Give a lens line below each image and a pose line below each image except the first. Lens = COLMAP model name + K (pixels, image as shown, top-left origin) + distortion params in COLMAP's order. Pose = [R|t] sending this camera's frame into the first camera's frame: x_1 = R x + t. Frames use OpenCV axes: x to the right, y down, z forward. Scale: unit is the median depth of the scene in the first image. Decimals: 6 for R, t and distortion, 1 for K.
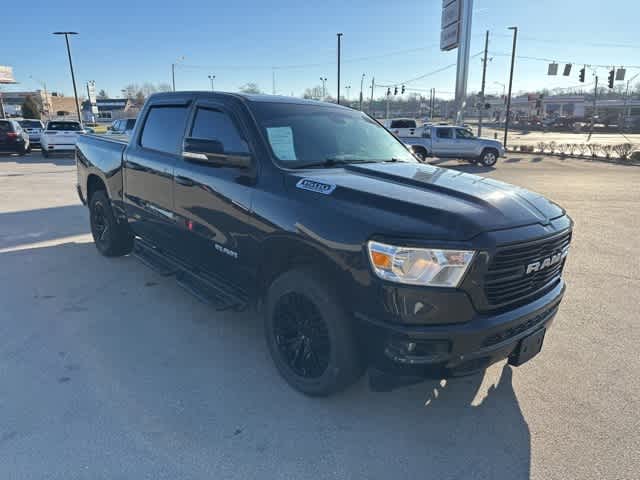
lens RADIAL K [[440.0, 0, 316.7], [0, 440.0, 239.2], [0, 0, 1]] dist [0.041873, -0.047089]
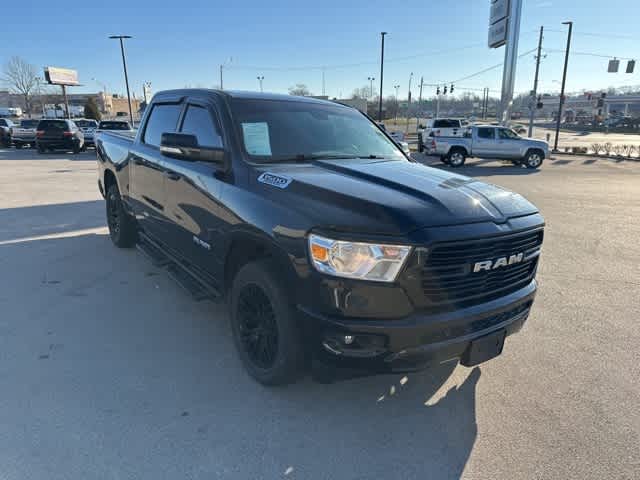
lens RADIAL K [[440.0, 0, 321.2], [0, 440.0, 242.4], [0, 0, 1]] dist [0.041873, -0.047089]
pose [[0.994649, 0.027351, -0.099624, 0.160348], [-0.026821, 0.999618, 0.006662, 0.010340], [0.099769, -0.003954, 0.995003, -0.002430]]
